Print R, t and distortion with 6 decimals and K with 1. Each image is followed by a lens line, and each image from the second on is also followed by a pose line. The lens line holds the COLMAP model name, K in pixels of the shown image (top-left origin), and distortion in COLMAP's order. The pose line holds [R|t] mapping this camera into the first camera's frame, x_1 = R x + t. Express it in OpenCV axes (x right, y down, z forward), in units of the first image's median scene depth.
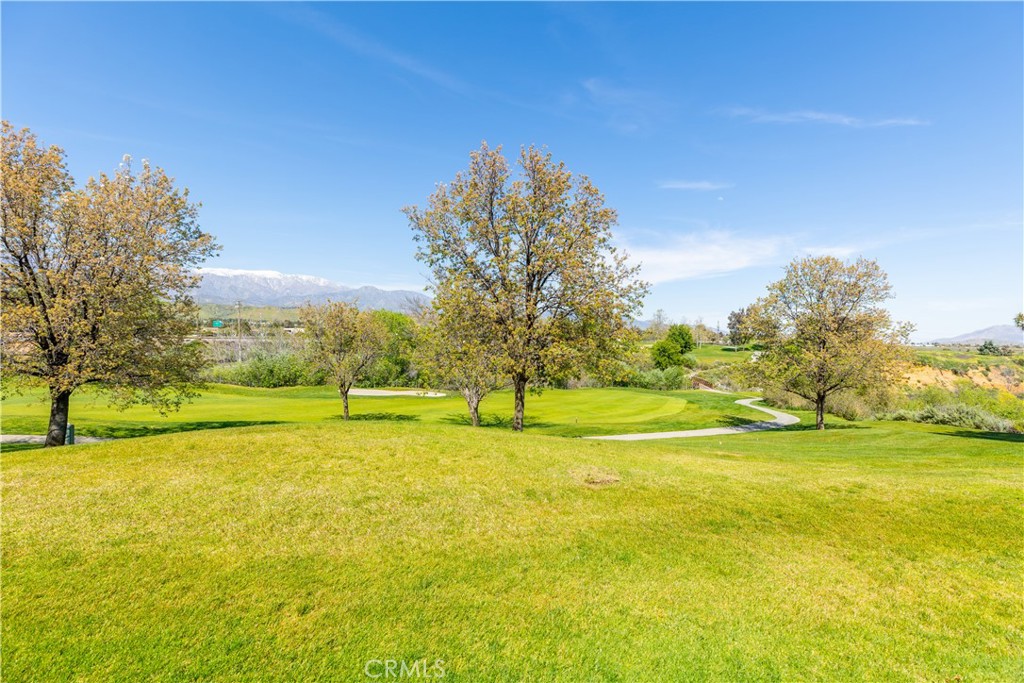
lens RADIAL K [[458.7, 0, 514.2], [0, 458.7, 335.4], [0, 0, 1]] dist [0.004475, 0.000487]
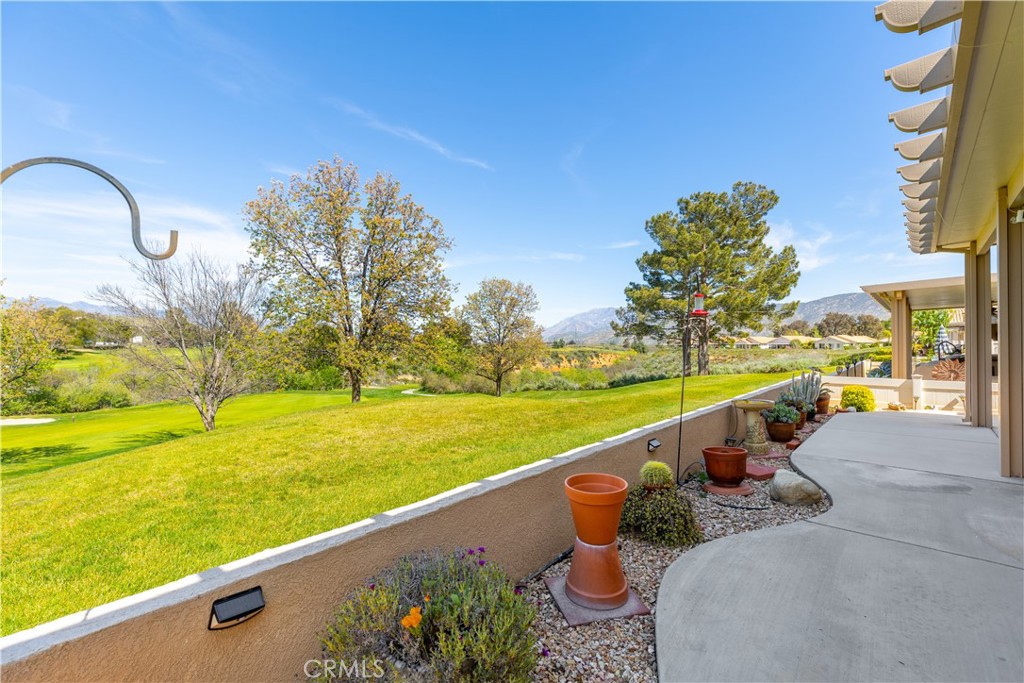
lens RADIAL K [[458.7, 0, 512.7], [0, 458.7, 338.8], [0, 0, 1]] dist [0.004475, 0.000487]
pose [[0.712433, -0.009310, 0.701679, -0.497883], [0.006679, 0.999957, 0.006487, 0.010496], [-0.701709, 0.000065, 0.712464, -0.067201]]
